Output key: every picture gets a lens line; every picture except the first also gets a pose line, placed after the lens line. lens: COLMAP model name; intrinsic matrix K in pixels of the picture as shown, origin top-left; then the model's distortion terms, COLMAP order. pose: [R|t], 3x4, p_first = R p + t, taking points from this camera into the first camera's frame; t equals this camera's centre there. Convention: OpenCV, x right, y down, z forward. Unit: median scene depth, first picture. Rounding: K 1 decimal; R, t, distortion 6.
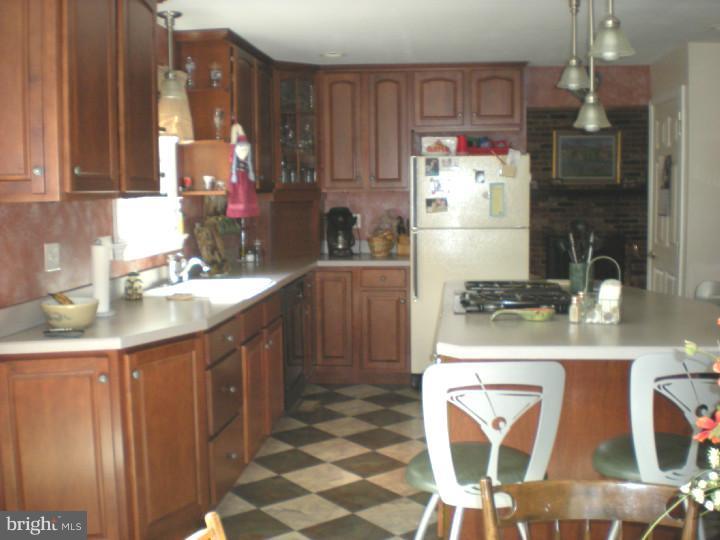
lens RADIAL K [[854.4, 0, 378.2], [0, 854.4, 269.0], [0, 0, 1]] dist [-0.023711, -0.048056]
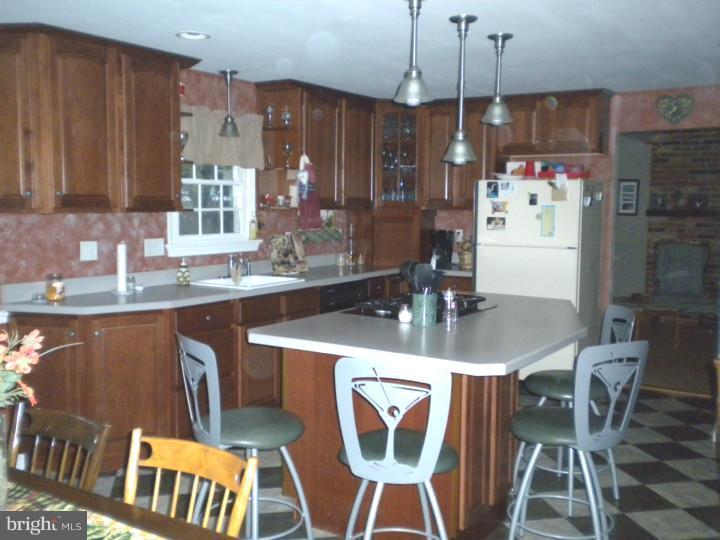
lens RADIAL K [[790.5, 0, 360.0], [0, 790.5, 270.0], [0, 0, 1]] dist [0.175348, 0.009620]
pose [[0.882114, 0.061977, -0.466940, 0.473213], [-0.063953, 0.997885, 0.011634, -0.018675], [0.466674, 0.019600, 0.884212, 0.002047]]
